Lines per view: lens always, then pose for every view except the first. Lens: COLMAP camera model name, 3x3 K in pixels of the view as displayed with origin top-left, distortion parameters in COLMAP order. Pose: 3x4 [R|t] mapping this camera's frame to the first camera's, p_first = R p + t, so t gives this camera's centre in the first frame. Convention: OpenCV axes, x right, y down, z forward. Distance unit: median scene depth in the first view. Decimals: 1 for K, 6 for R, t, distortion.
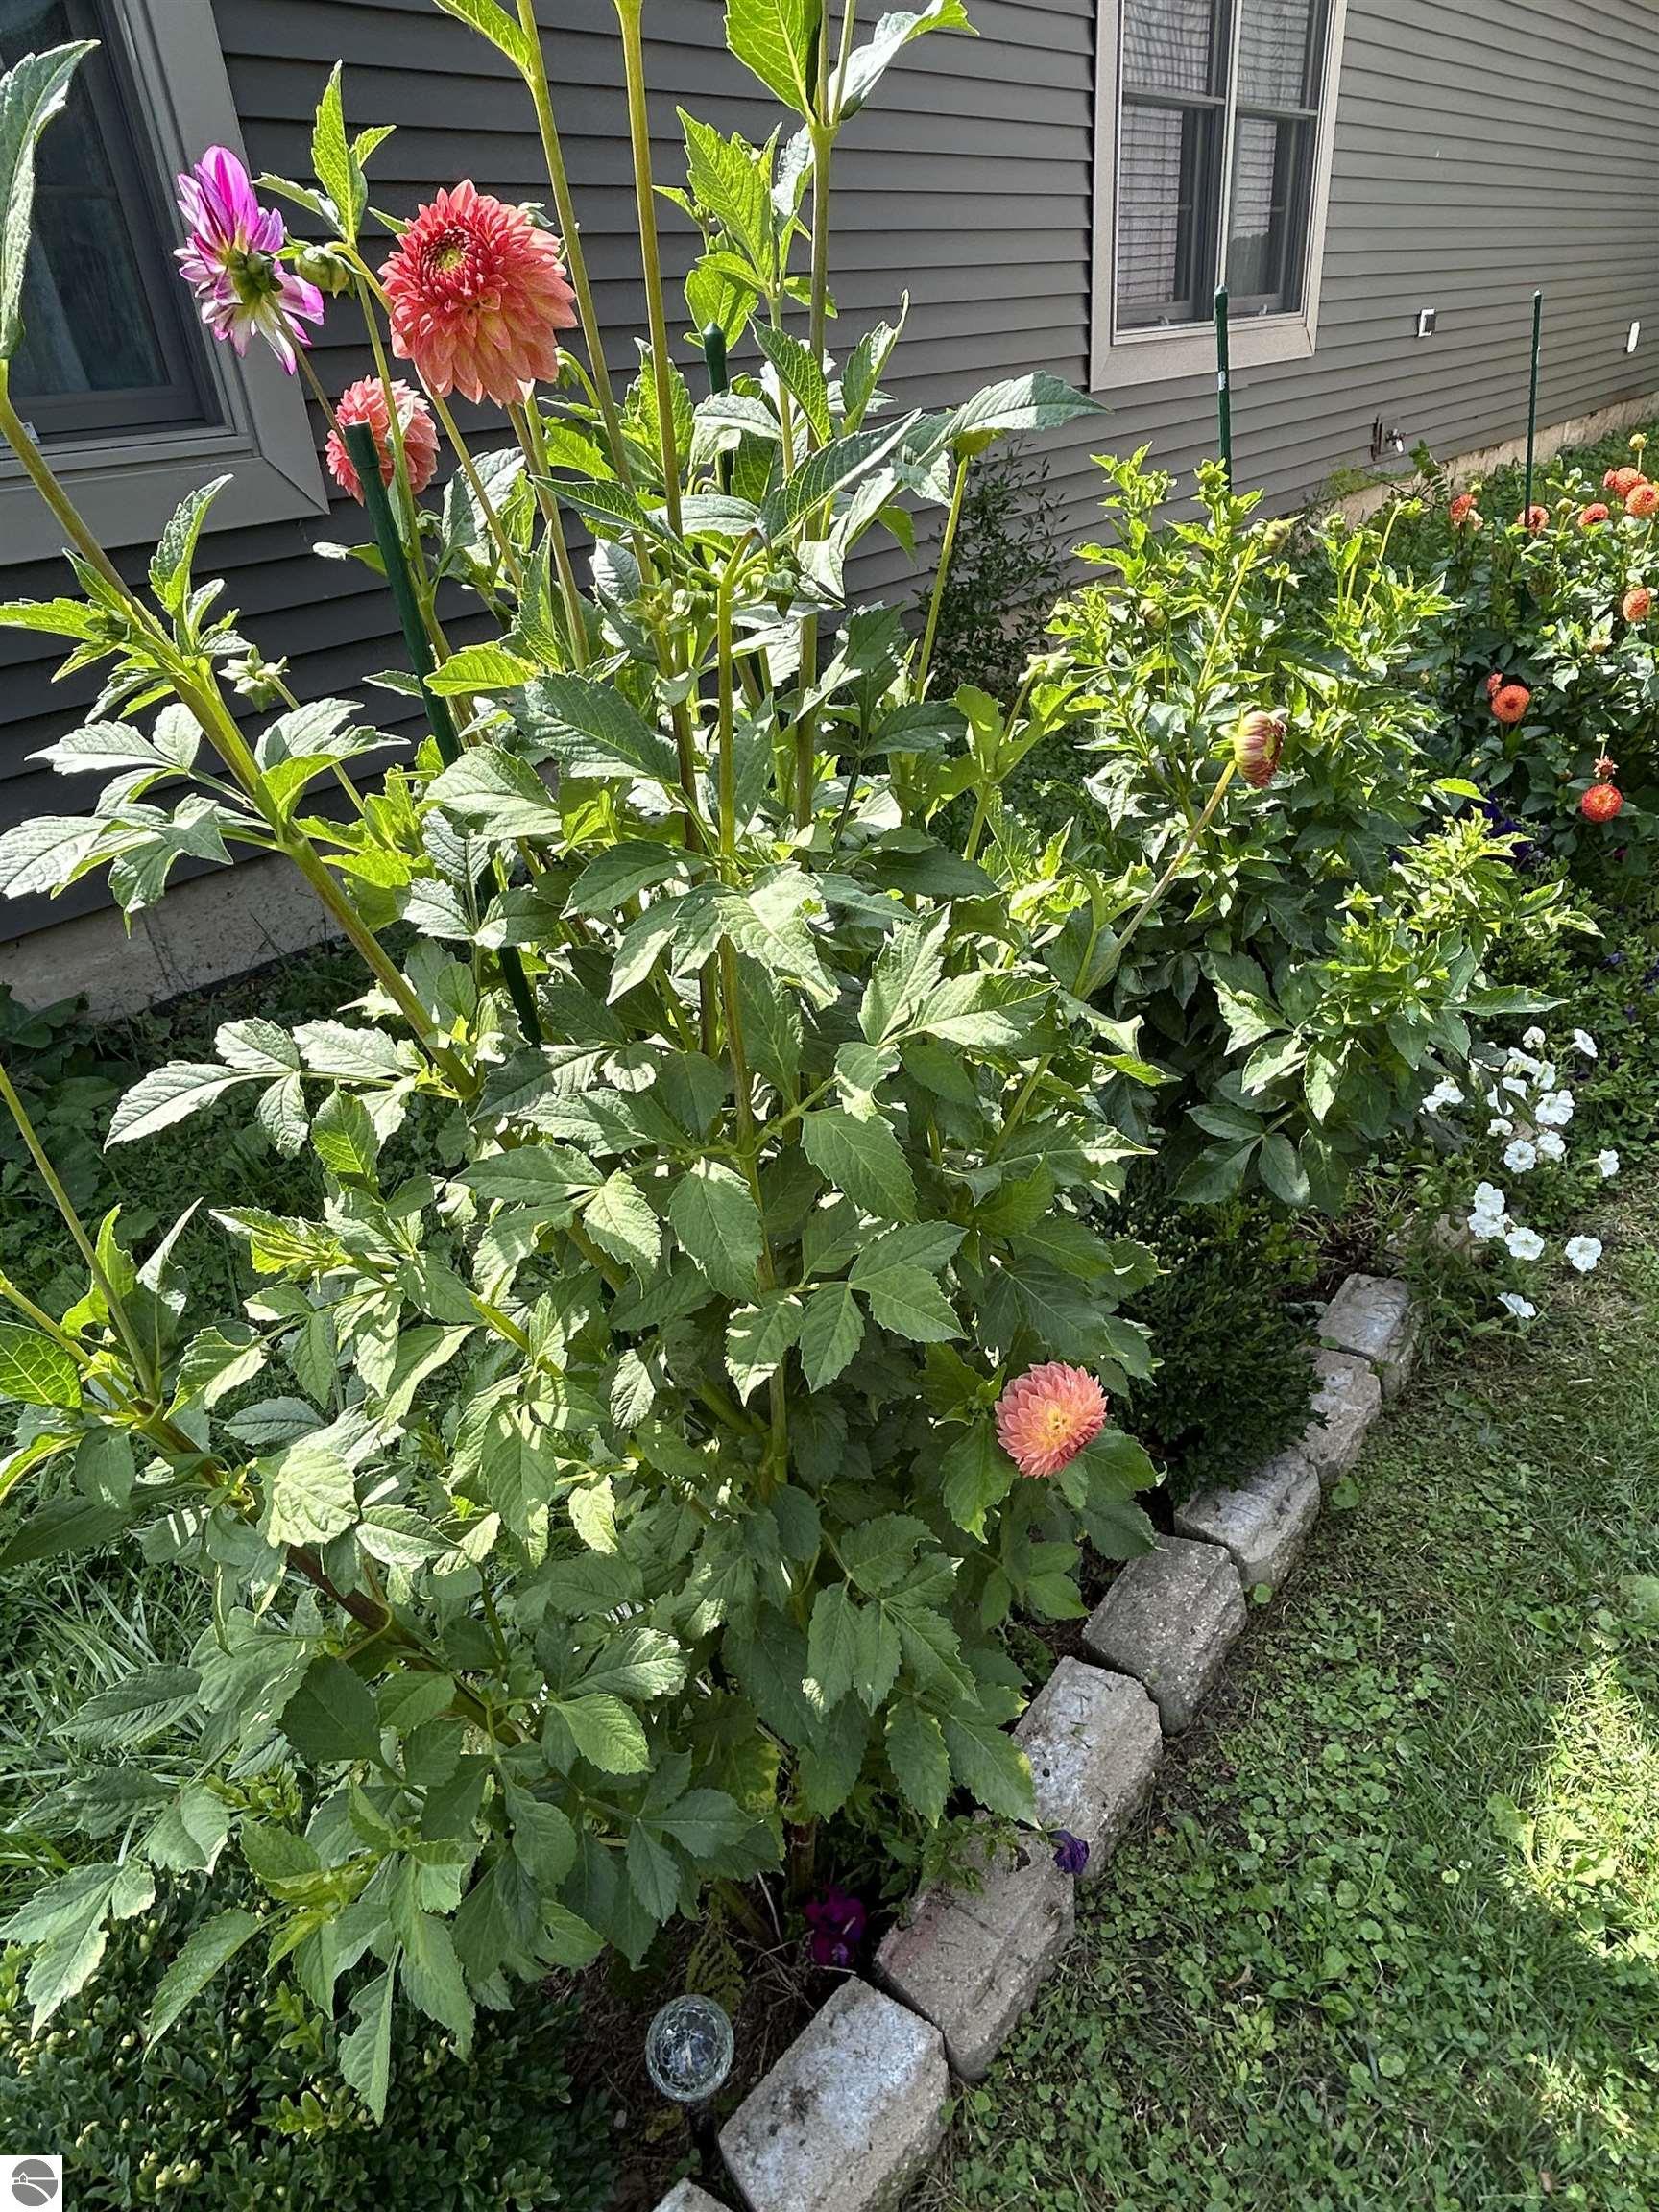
lens RADIAL K [[1374.3, 0, 838.7], [0, 1374.3, 1107.1], [0, 0, 1]] dist [0.004001, -0.004047]
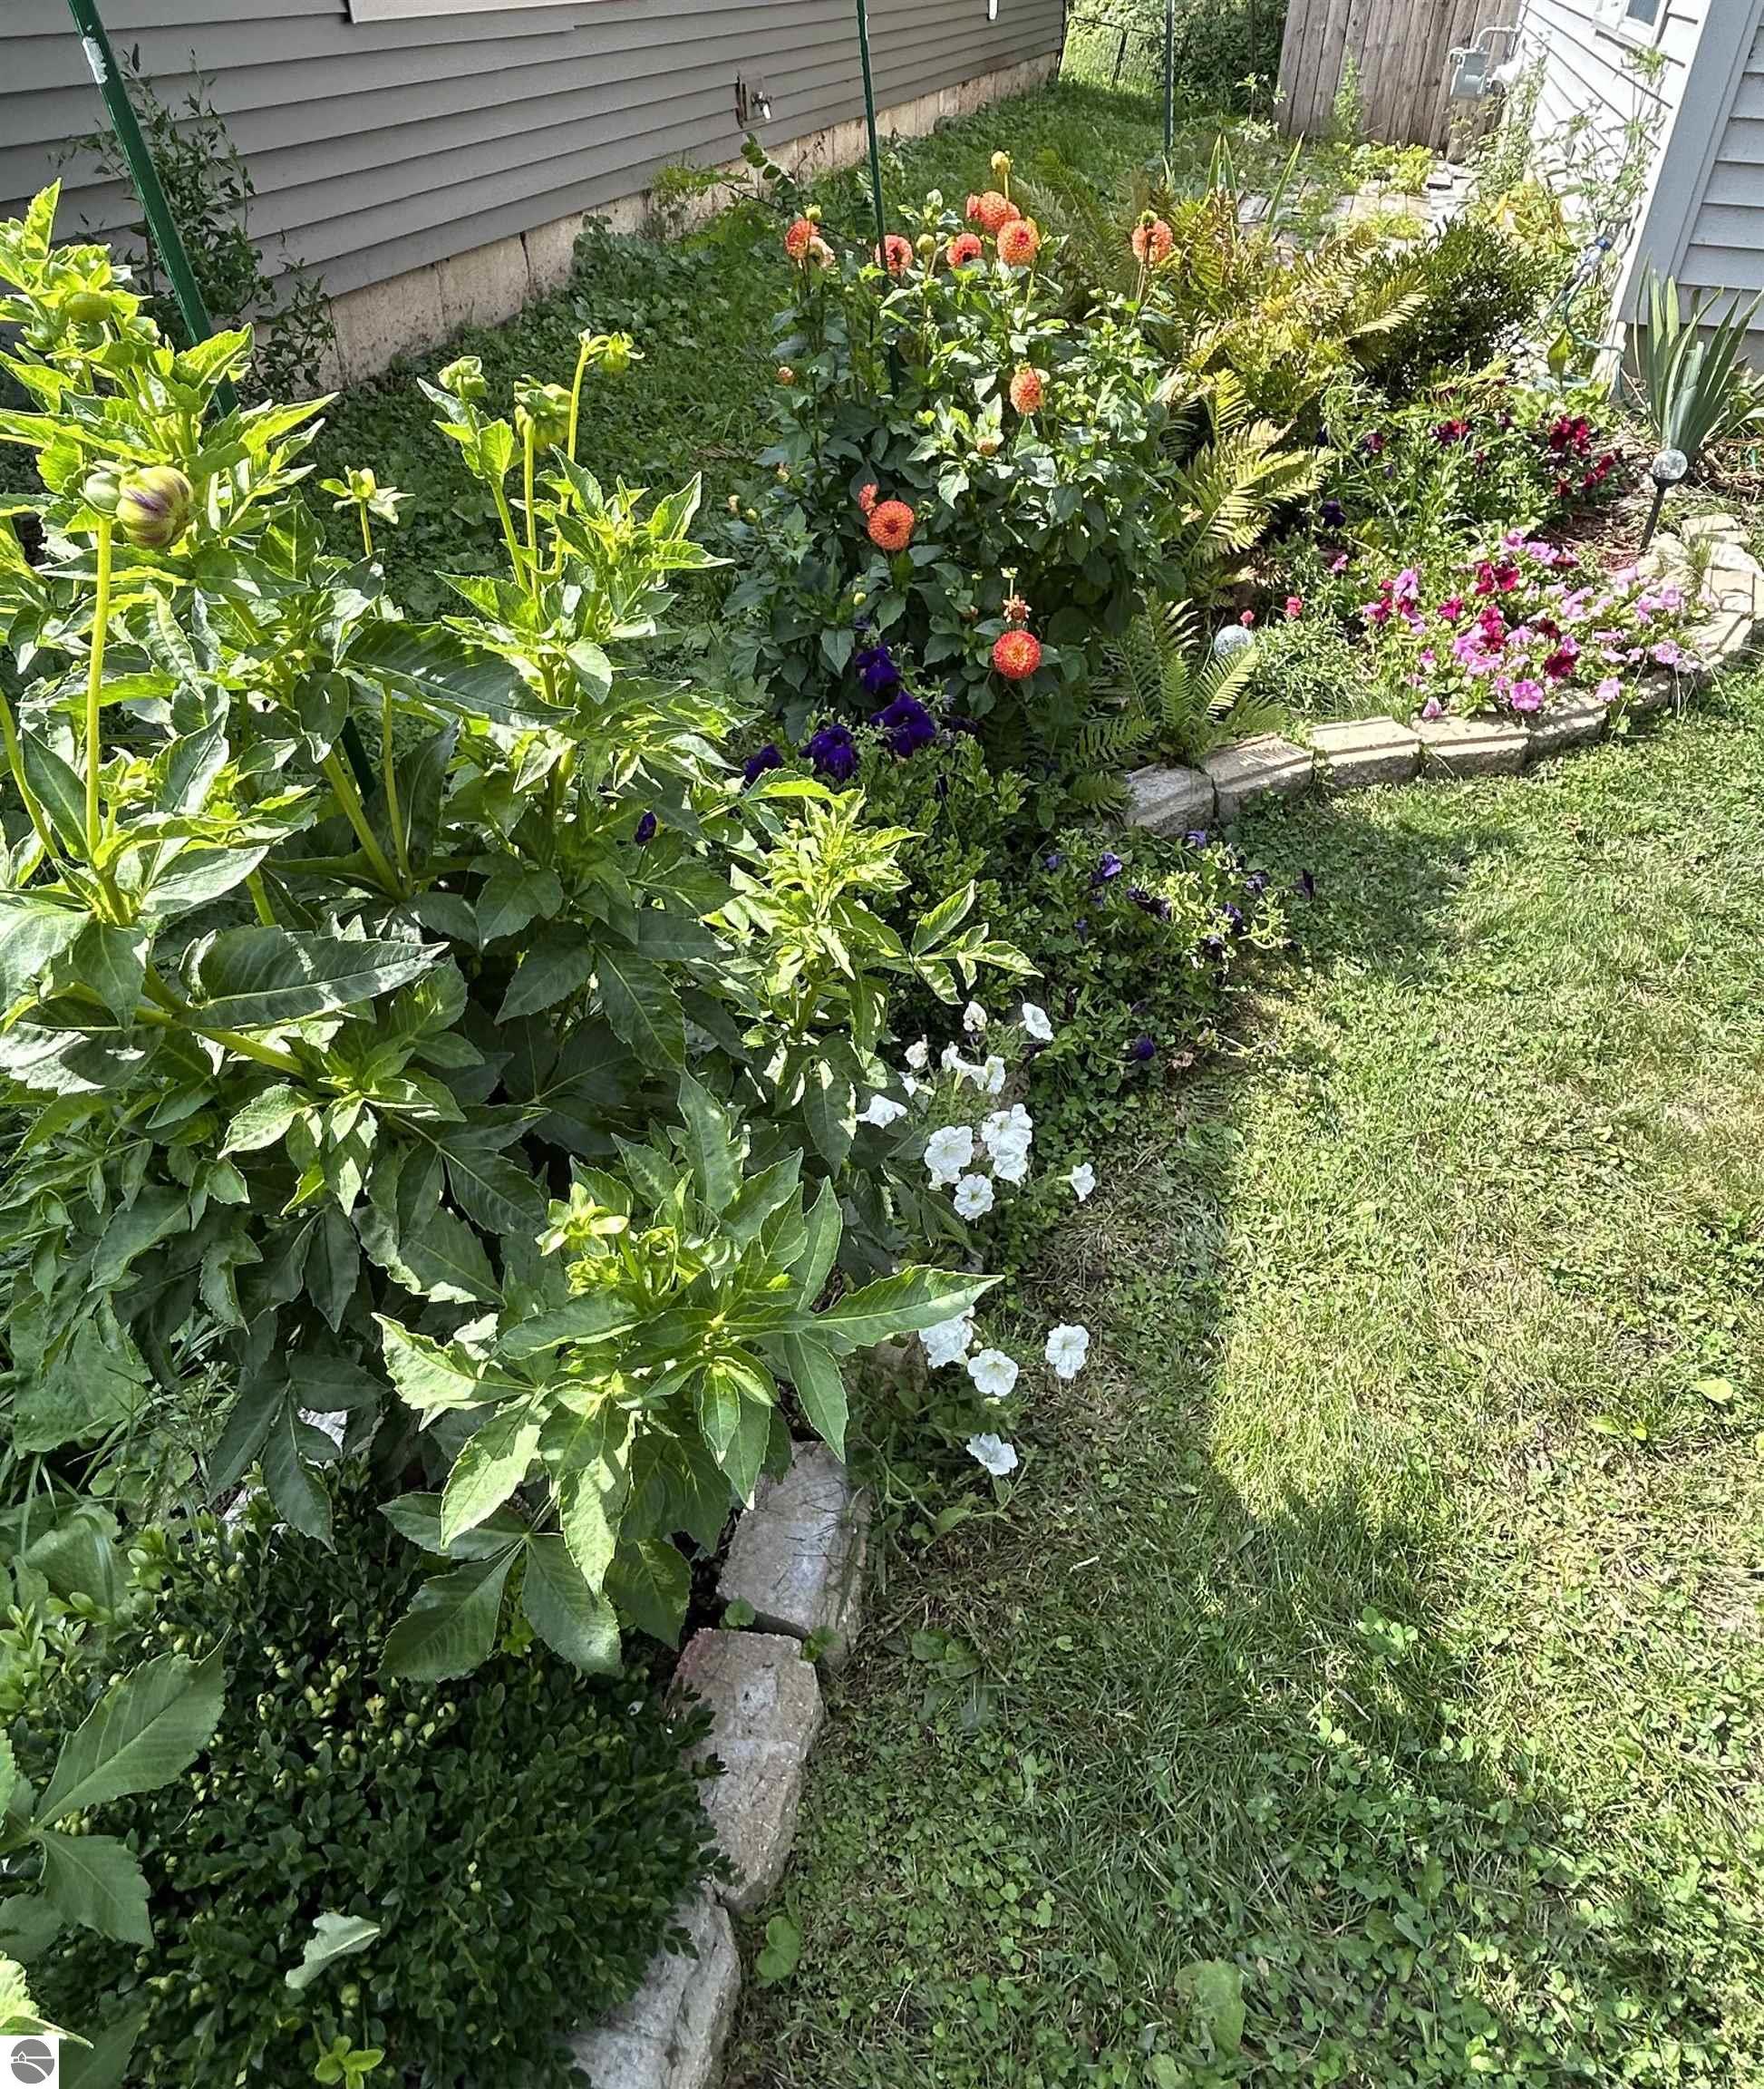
lens RADIAL K [[1467.4, 0, 908.6], [0, 1467.4, 900.4], [0, 0, 1]] dist [0.000613, -0.001393]
pose [[0.911635, -0.148702, 0.383158, 0.172068], [0.124846, 0.988394, 0.086549, -0.165238], [-0.391581, -0.031065, 0.919619, 0.278826]]
